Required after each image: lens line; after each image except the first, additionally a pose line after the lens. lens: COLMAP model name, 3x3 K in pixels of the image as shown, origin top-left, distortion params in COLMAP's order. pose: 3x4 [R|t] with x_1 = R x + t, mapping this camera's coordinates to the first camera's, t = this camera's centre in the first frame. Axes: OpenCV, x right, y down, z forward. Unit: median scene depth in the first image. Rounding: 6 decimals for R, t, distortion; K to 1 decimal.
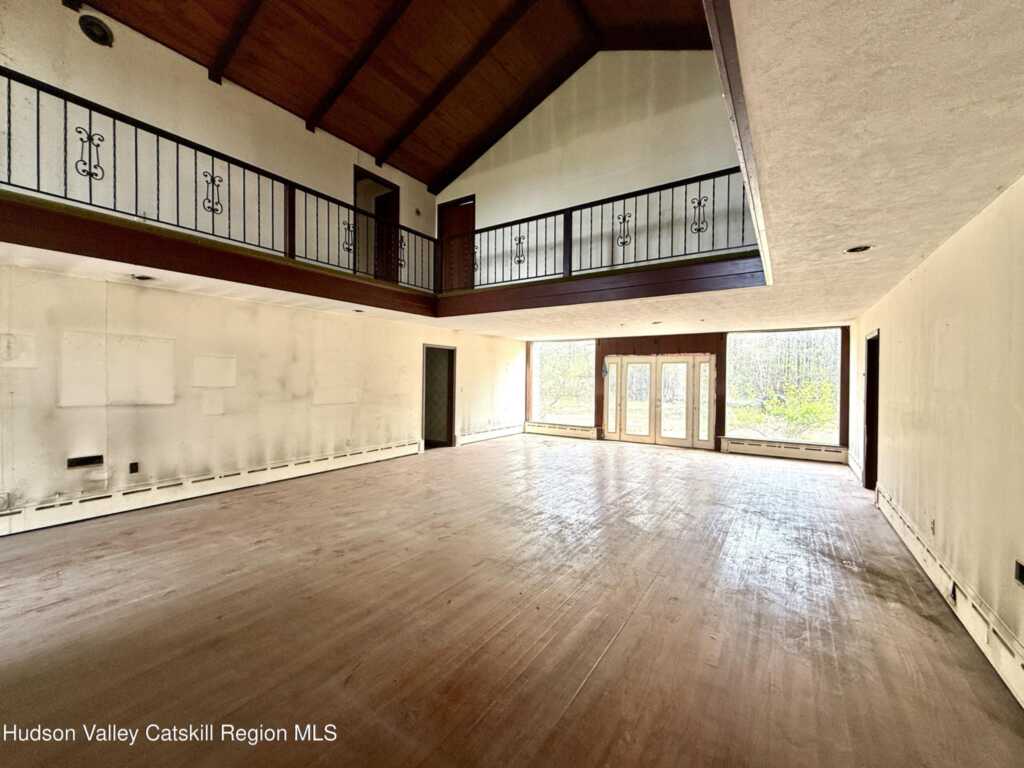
lens RADIAL K [[414.6, 0, 509.4], [0, 414.6, 379.4], [0, 0, 1]] dist [0.000024, 0.000023]
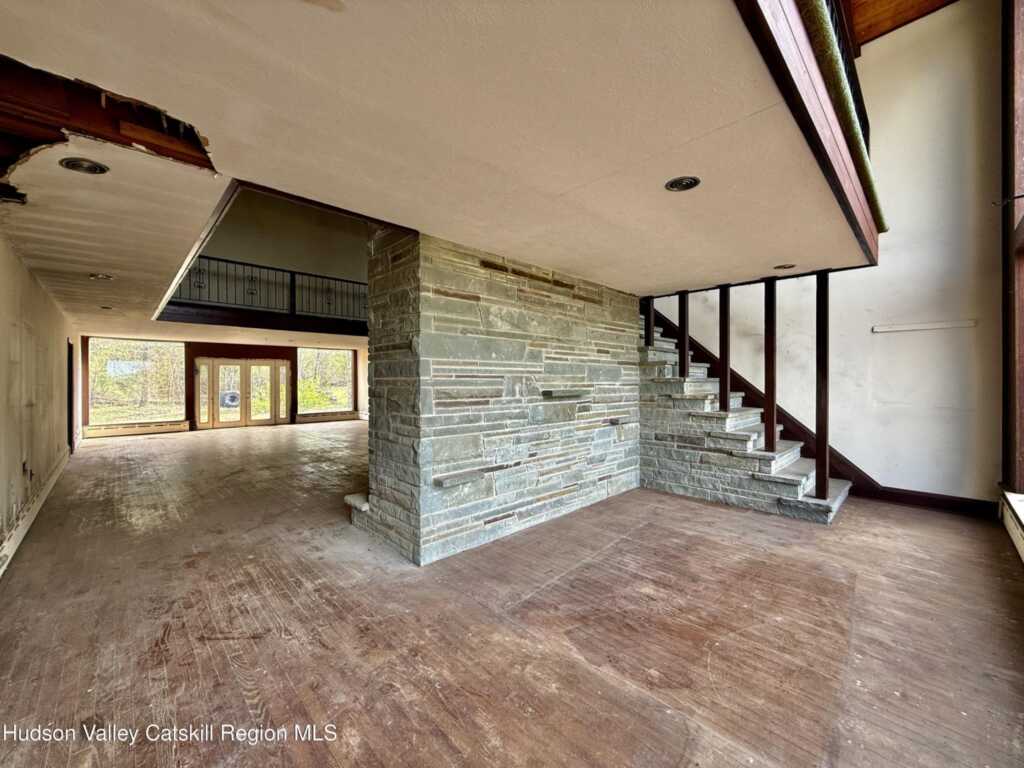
lens RADIAL K [[407.4, 0, 508.8], [0, 407.4, 383.2], [0, 0, 1]] dist [-0.000180, 0.000092]
pose [[0.208712, -0.018366, 0.977805, -0.937191], [0.009630, 0.999814, 0.016724, 0.005686], [-0.977930, 0.005926, 0.208850, -0.117080]]
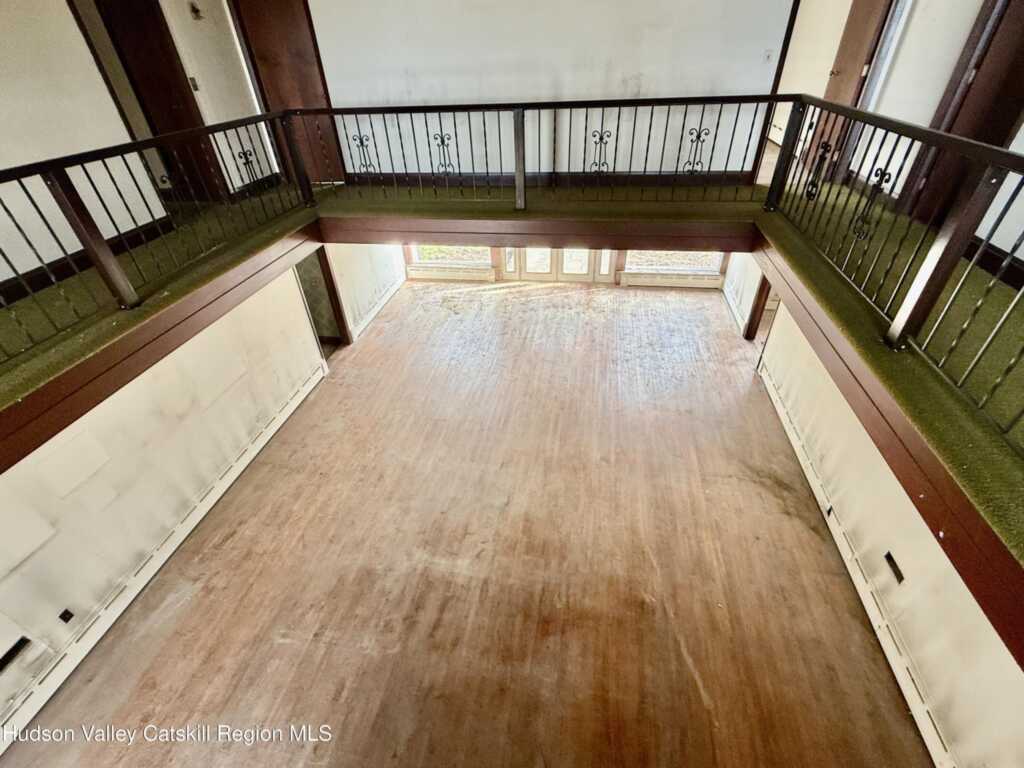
lens RADIAL K [[461.8, 0, 509.0], [0, 461.8, 381.3], [0, 0, 1]] dist [-0.000112, -0.000035]
pose [[0.913733, -0.275825, 0.298351, -0.170762], [0.052547, 0.808335, 0.586372, -0.368006], [-0.402904, -0.520110, 0.753096, 0.145452]]
